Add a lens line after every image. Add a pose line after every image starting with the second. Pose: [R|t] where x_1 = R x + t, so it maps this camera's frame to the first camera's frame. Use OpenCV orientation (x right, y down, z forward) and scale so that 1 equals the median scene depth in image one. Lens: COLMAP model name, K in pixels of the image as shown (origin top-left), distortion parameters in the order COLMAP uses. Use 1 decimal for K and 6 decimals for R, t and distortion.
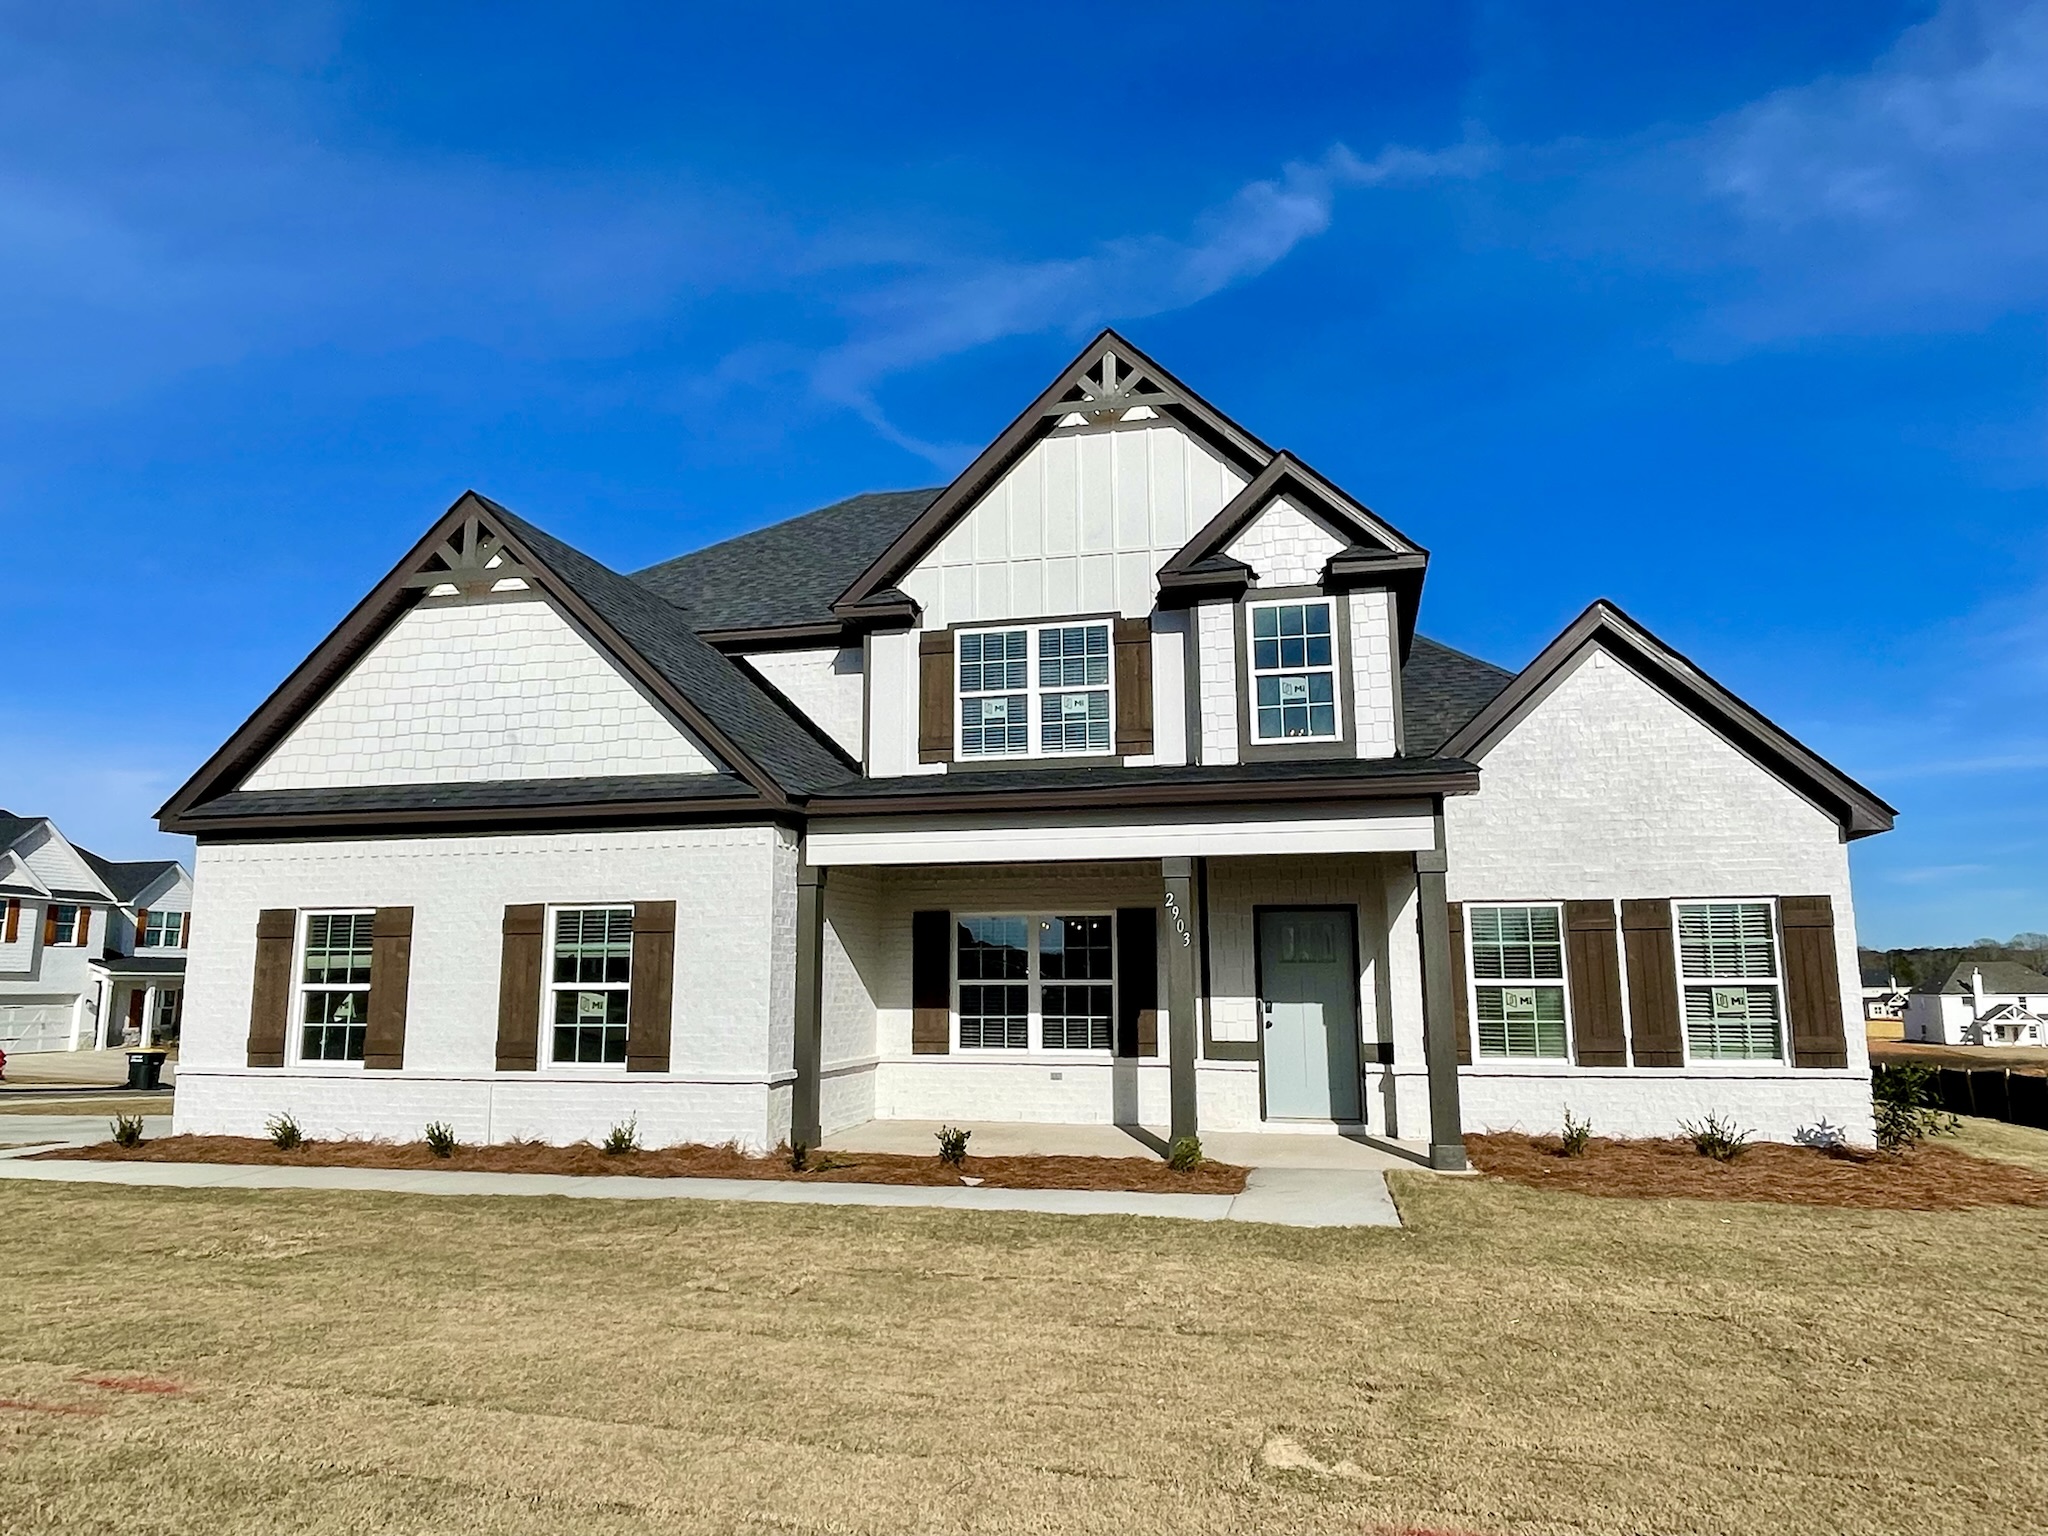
lens RADIAL K [[1363.9, 0, 1027.3], [0, 1363.9, 750.7], [0, 0, 1]] dist [0.001741, -0.012033]
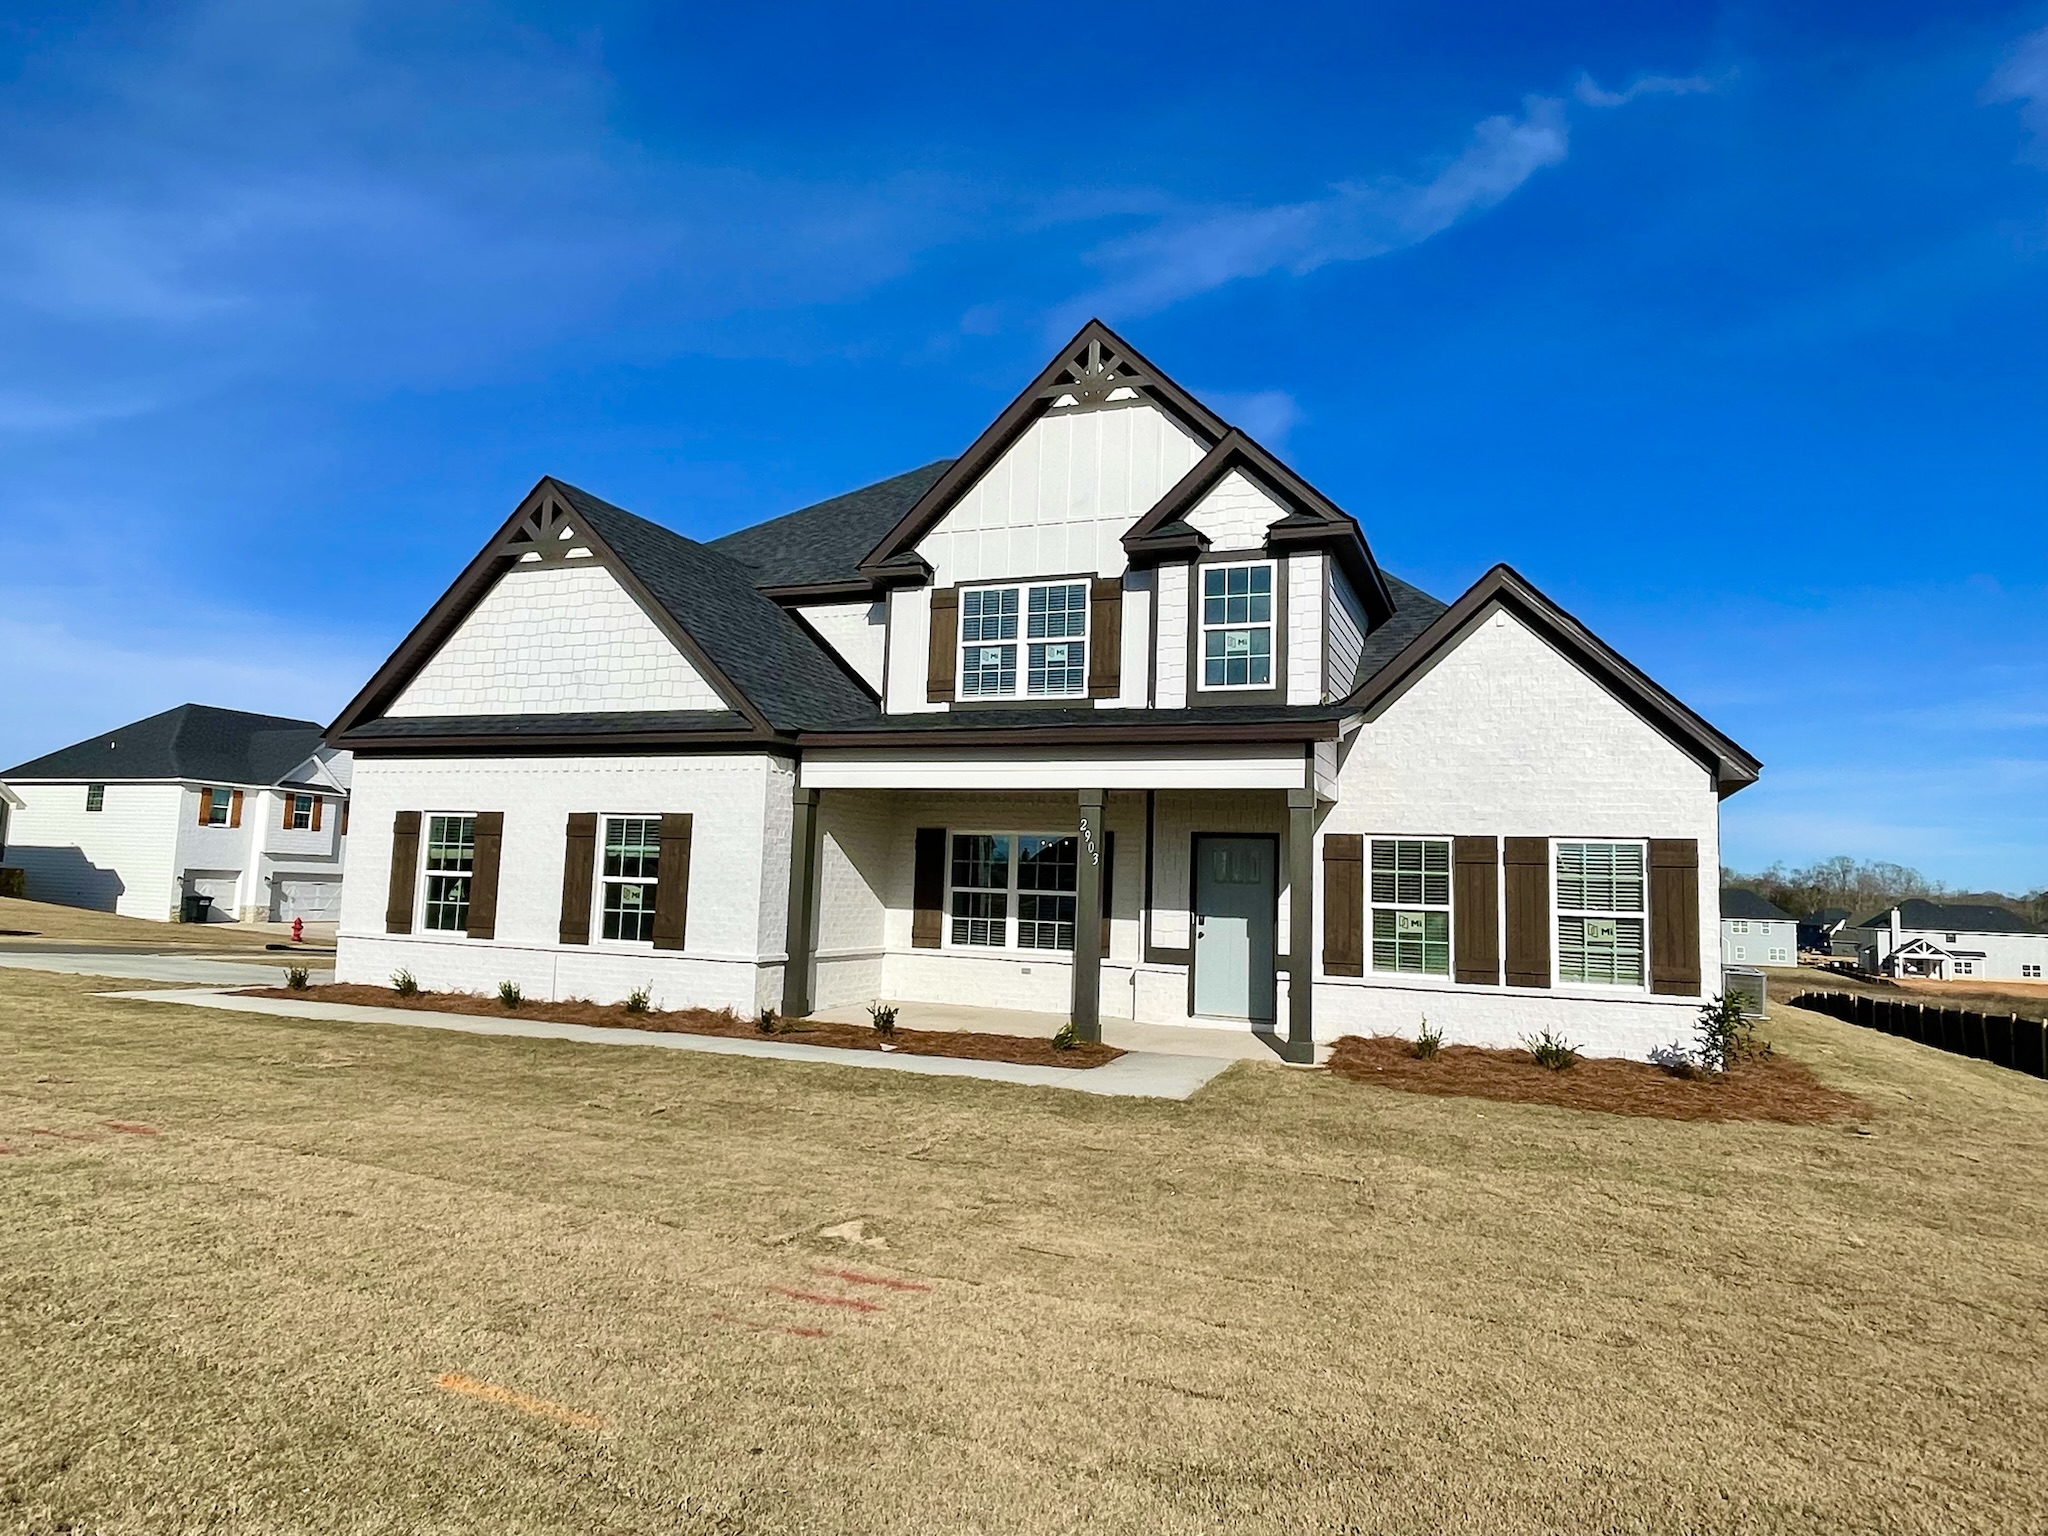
lens RADIAL K [[1273.0, 0, 1054.5], [0, 1273.0, 758.7], [0, 0, 1]] dist [-0.000376, -0.002030]
pose [[0.987713, 0.022101, -0.154711, 0.224859], [-0.012352, 0.997893, 0.063695, -0.015276], [0.155793, -0.061002, 0.985904, -0.072879]]
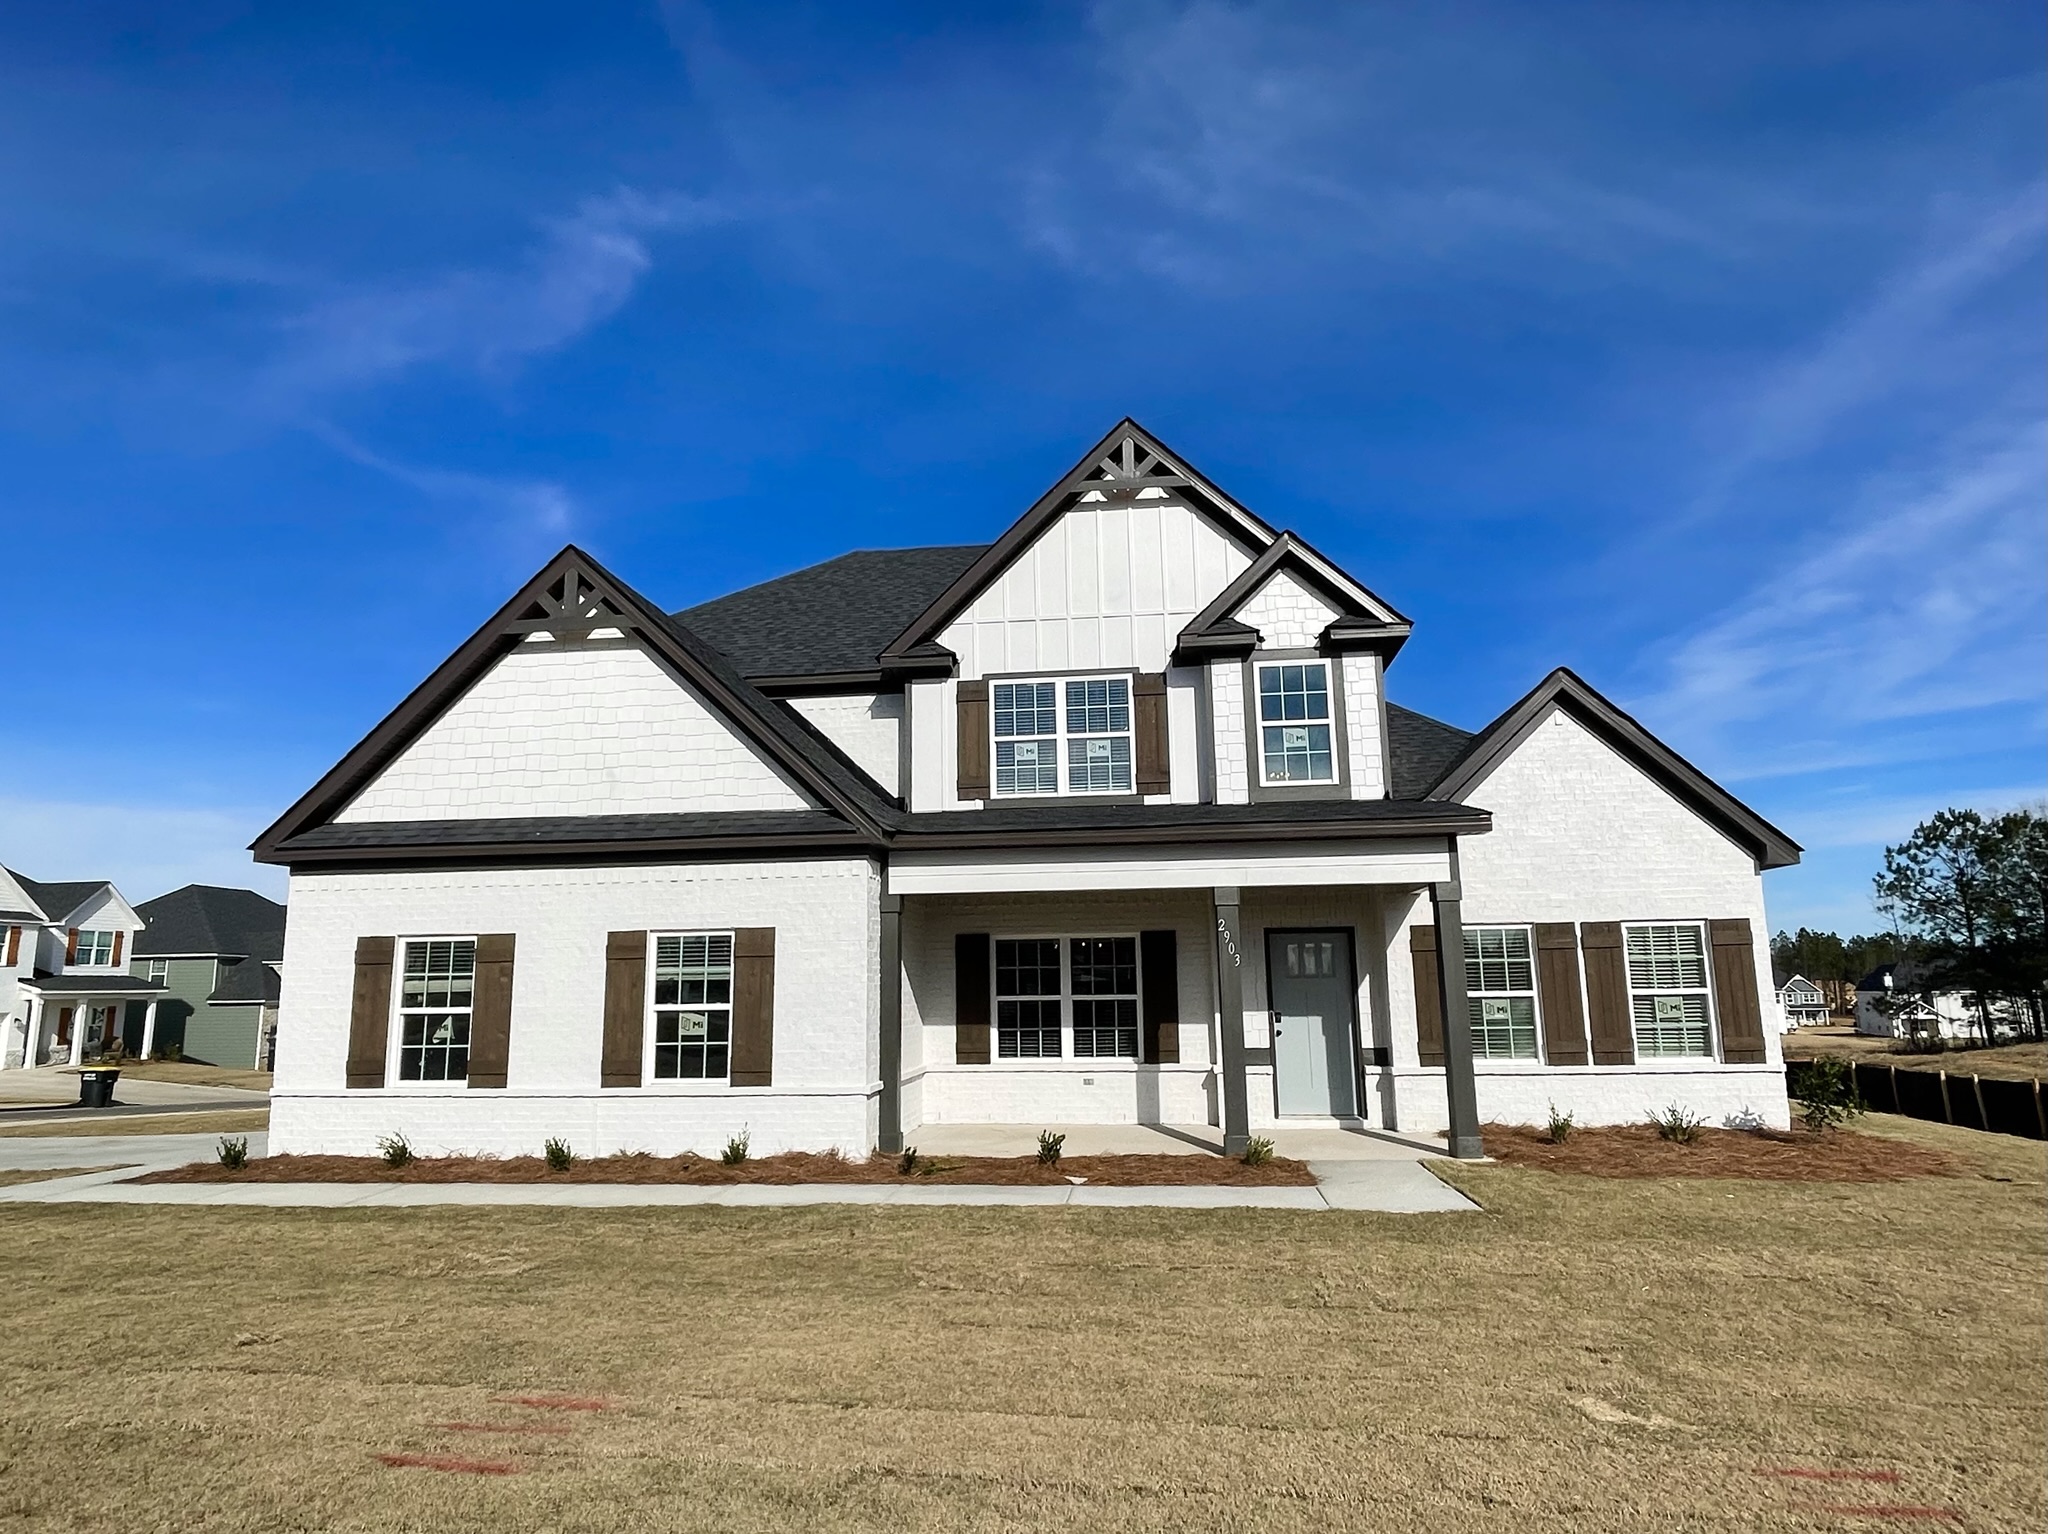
lens RADIAL K [[1241.0, 0, 1011.1], [0, 1241.0, 748.9], [0, 0, 1]] dist [-0.009755, 0.007696]
pose [[0.993023, 0.012474, 0.117262, -0.175285], [-0.009955, 0.999708, -0.022040, -0.011907], [-0.117503, 0.020719, 0.992856, -0.008416]]
